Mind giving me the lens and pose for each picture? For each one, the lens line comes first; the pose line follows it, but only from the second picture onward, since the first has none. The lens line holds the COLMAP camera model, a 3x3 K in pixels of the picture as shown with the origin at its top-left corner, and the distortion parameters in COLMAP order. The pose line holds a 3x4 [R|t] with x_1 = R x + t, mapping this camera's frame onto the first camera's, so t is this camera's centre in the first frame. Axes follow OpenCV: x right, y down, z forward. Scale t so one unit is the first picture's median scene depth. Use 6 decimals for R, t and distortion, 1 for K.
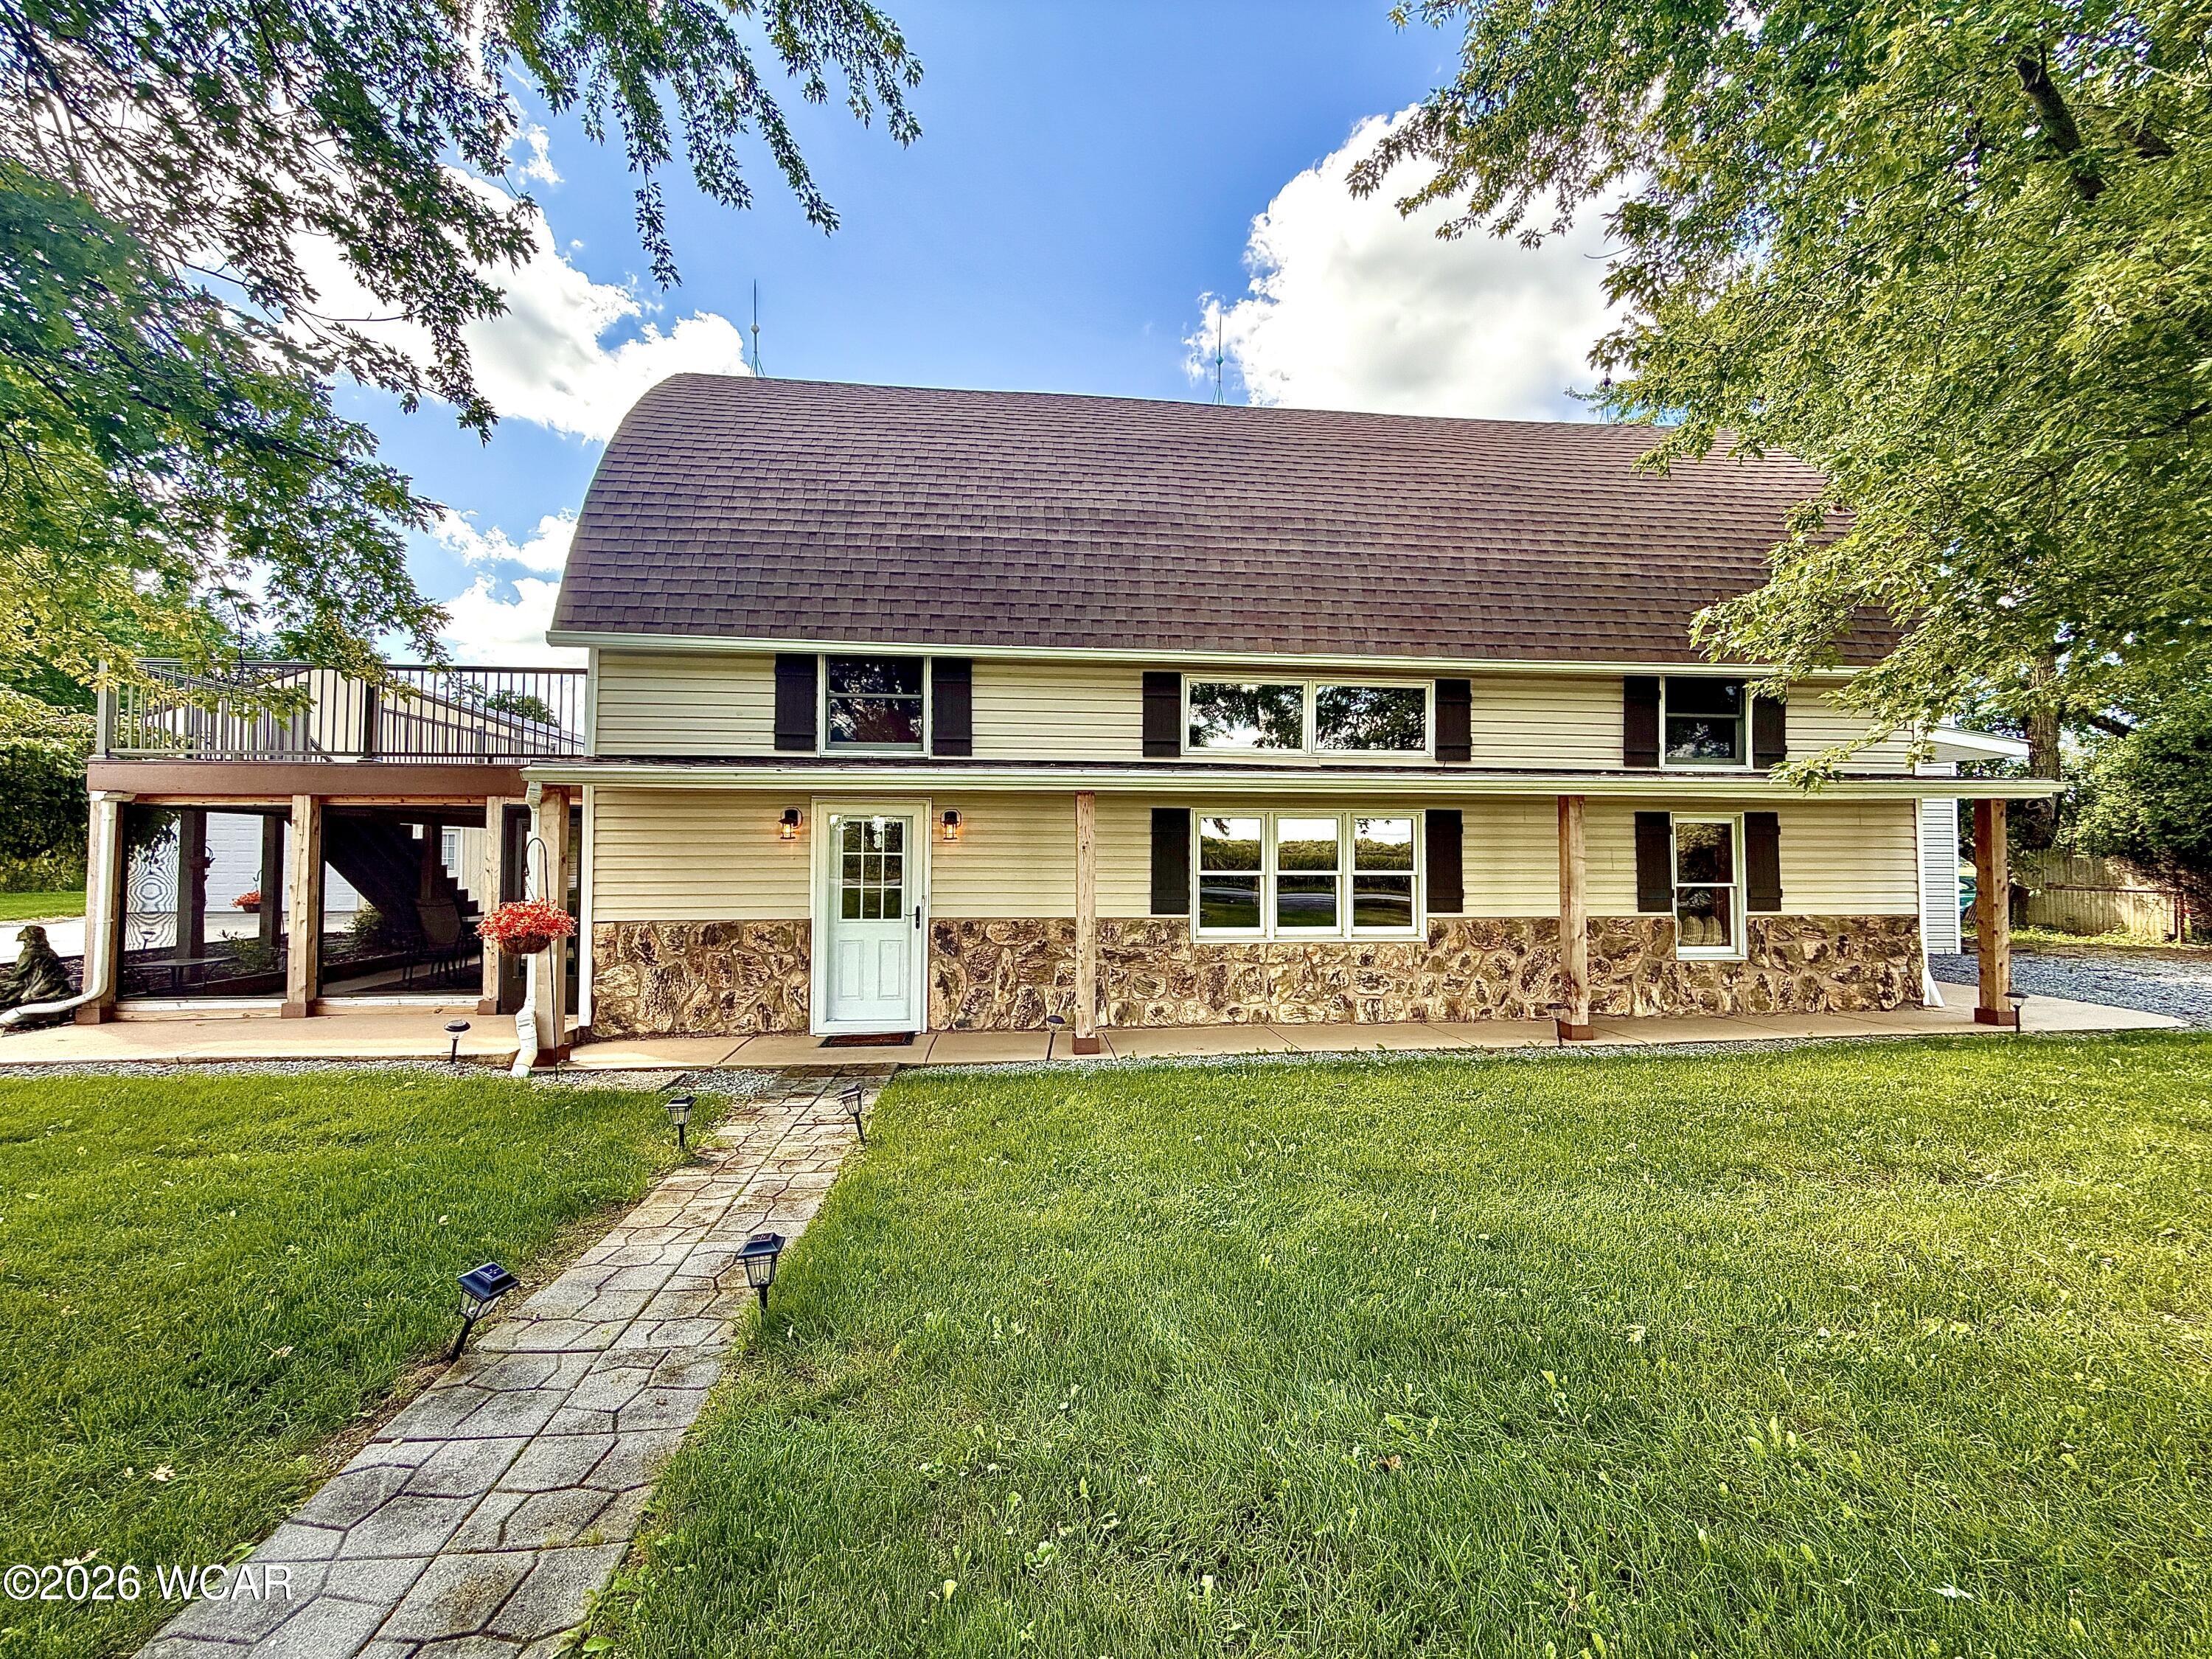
lens RADIAL K [[881.6, 0, 1097.9], [0, 881.6, 833.0], [0, 0, 1]] dist [0.002601, -0.000311]
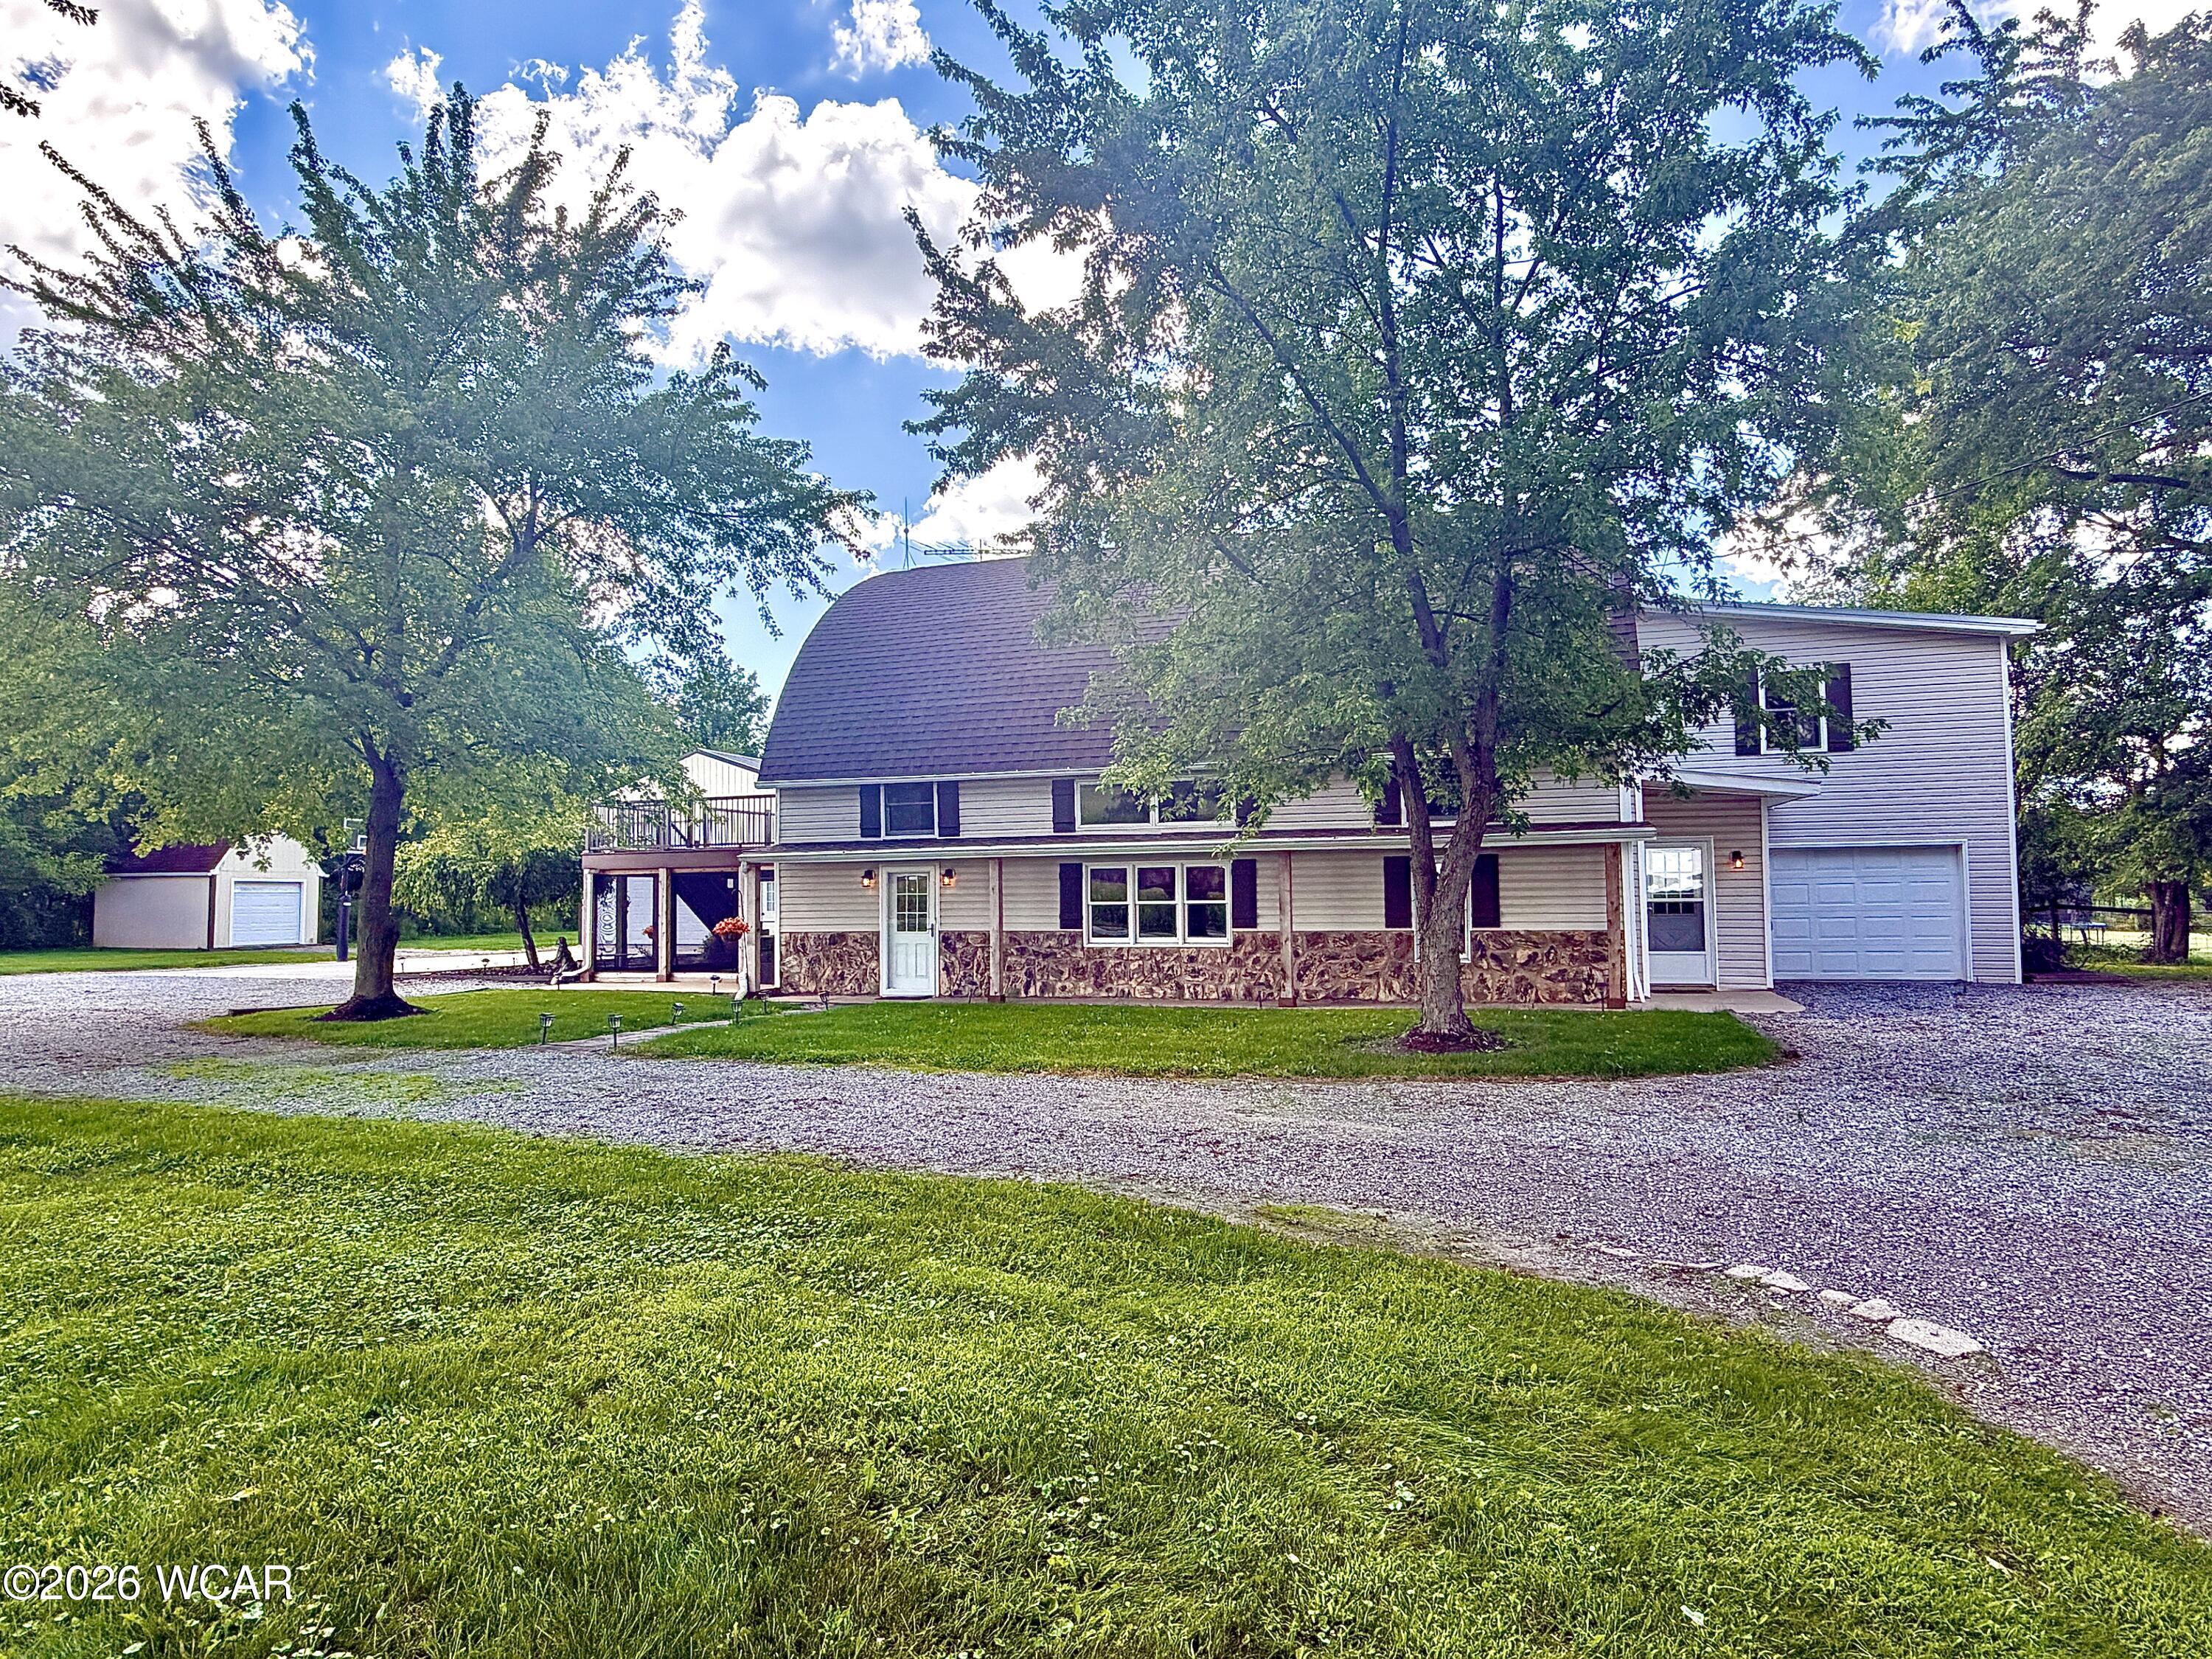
lens RADIAL K [[1253.6, 0, 1106.0], [0, 1253.6, 829.5], [0, 0, 1]] dist [0.000358, -0.002568]
pose [[0.908520, -0.035063, -0.416369, 1.095302], [0.024237, 0.999217, -0.031259, -0.016782], [0.417139, 0.018308, 0.908658, -1.062495]]
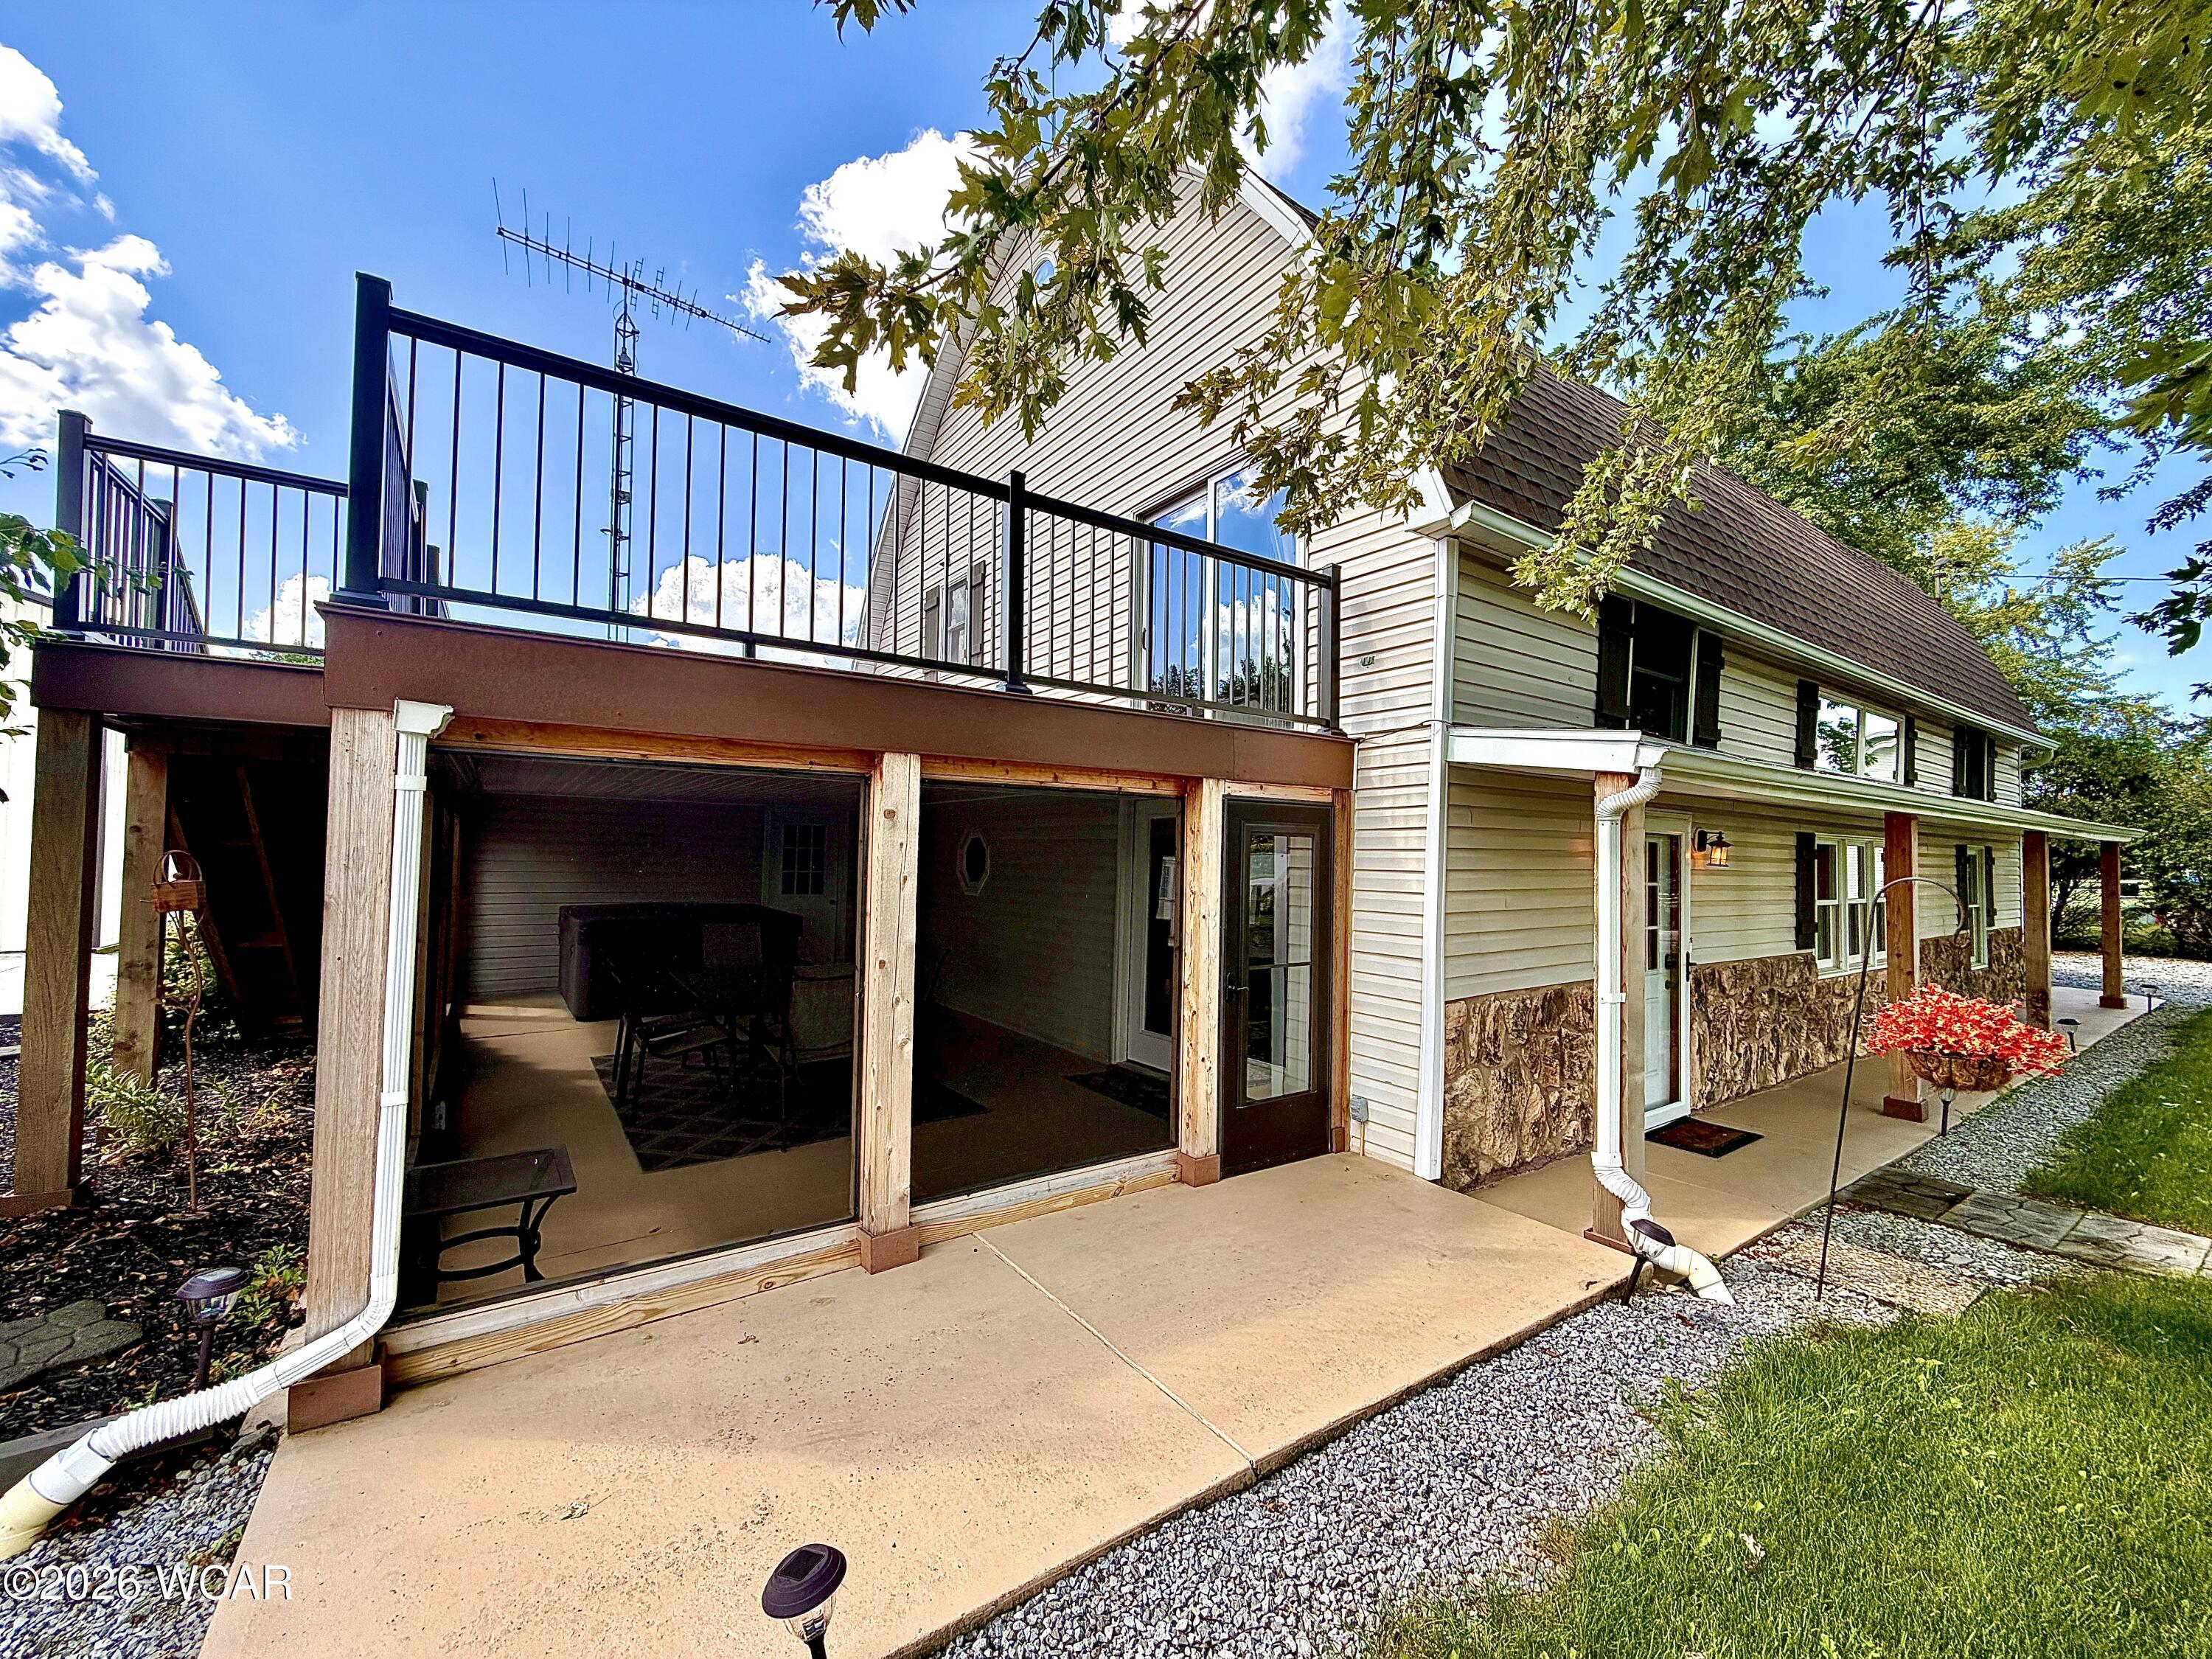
lens RADIAL K [[881.6, 0, 1097.9], [0, 881.6, 833.0], [0, 0, 1]] dist [0.002601, -0.000311]
pose [[0.880980, 0.023967, 0.472547, -0.982458], [-0.027171, 0.999631, -0.000046, -0.006715], [-0.472374, -0.012799, 0.881305, 0.542288]]
